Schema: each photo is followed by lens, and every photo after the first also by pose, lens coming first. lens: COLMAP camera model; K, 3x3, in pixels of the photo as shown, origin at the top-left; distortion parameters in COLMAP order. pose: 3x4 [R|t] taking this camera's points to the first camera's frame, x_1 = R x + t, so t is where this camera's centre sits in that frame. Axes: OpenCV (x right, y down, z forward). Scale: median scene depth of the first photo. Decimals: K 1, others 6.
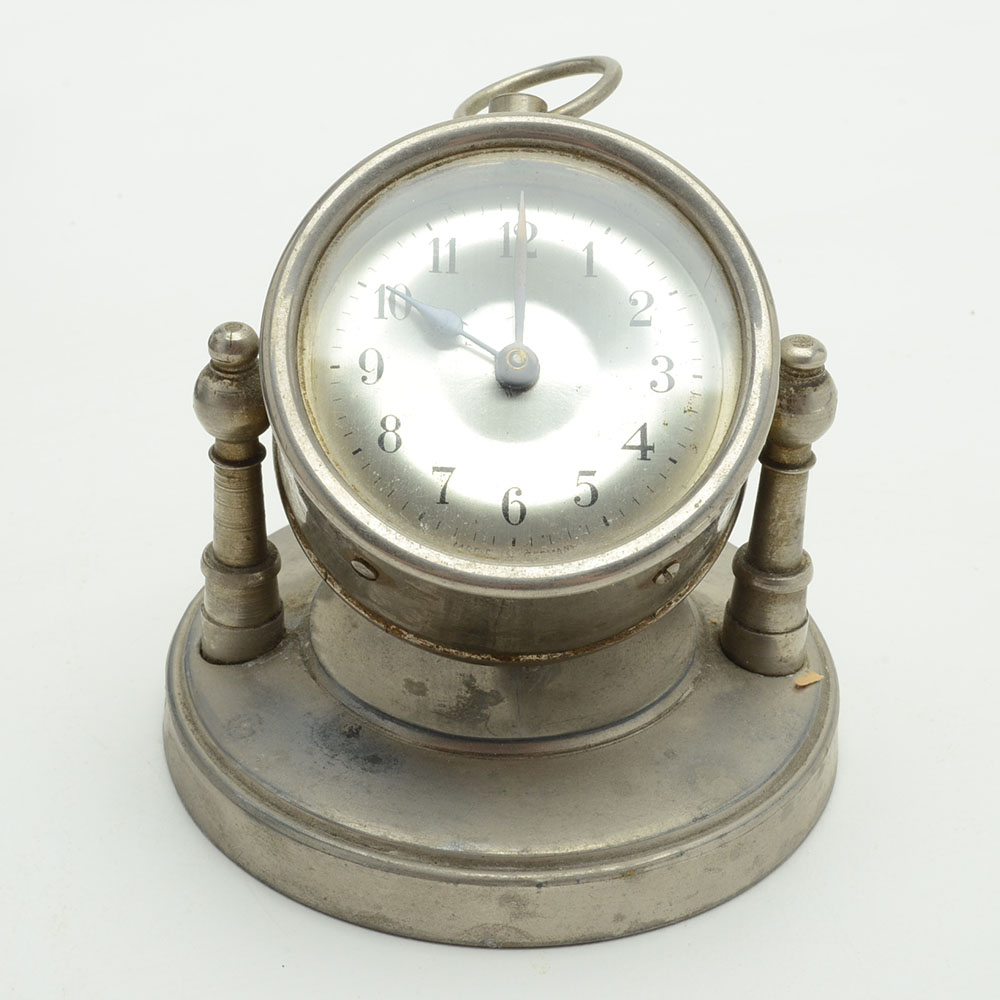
lens RADIAL K [[3346.5, 0, 499.3], [0, 3346.5, 496.6], [0, 0, 1]] dist [-0.247127, 0.000000]
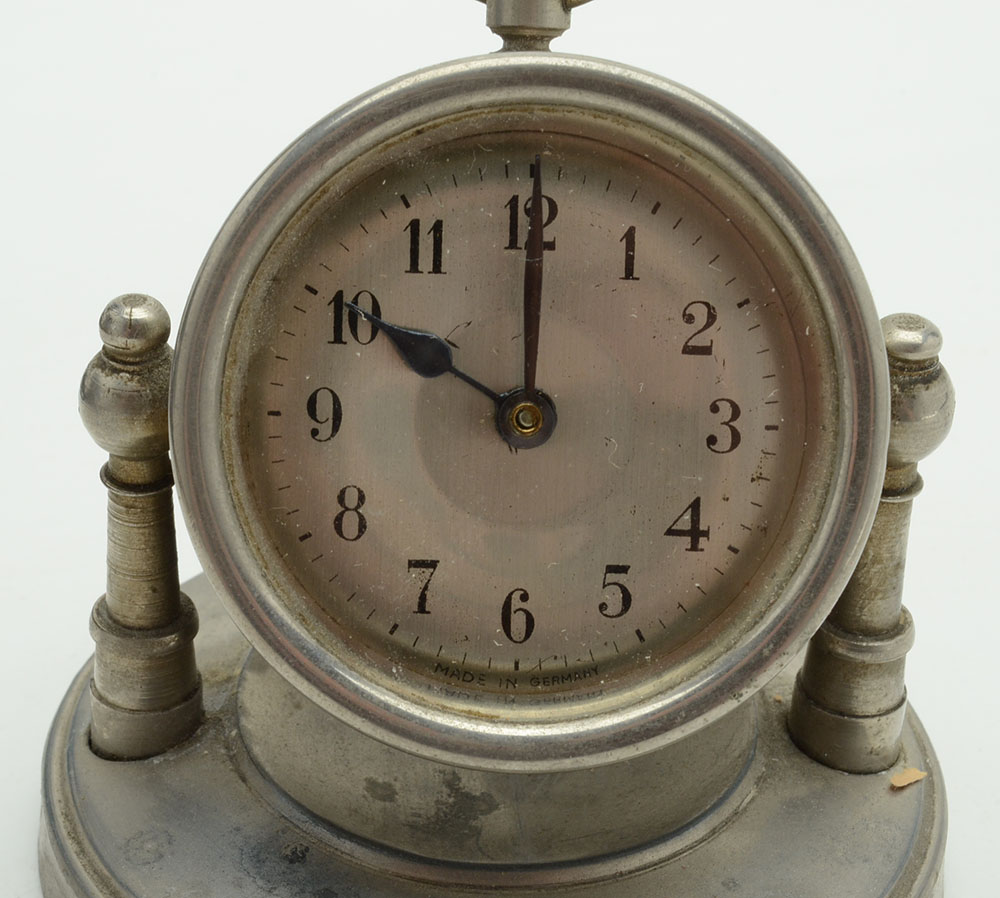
lens RADIAL K [[3220.4, 0, 501.0], [0, 3220.4, 454.3], [0, 0, 1]] dist [-0.034871, 0.000000]
pose [[0.999466, 0.000431, 0.032679, -0.021910], [0.000234, 0.999793, -0.020344, -0.002938], [-0.032681, 0.020341, 0.999259, 0.287307]]
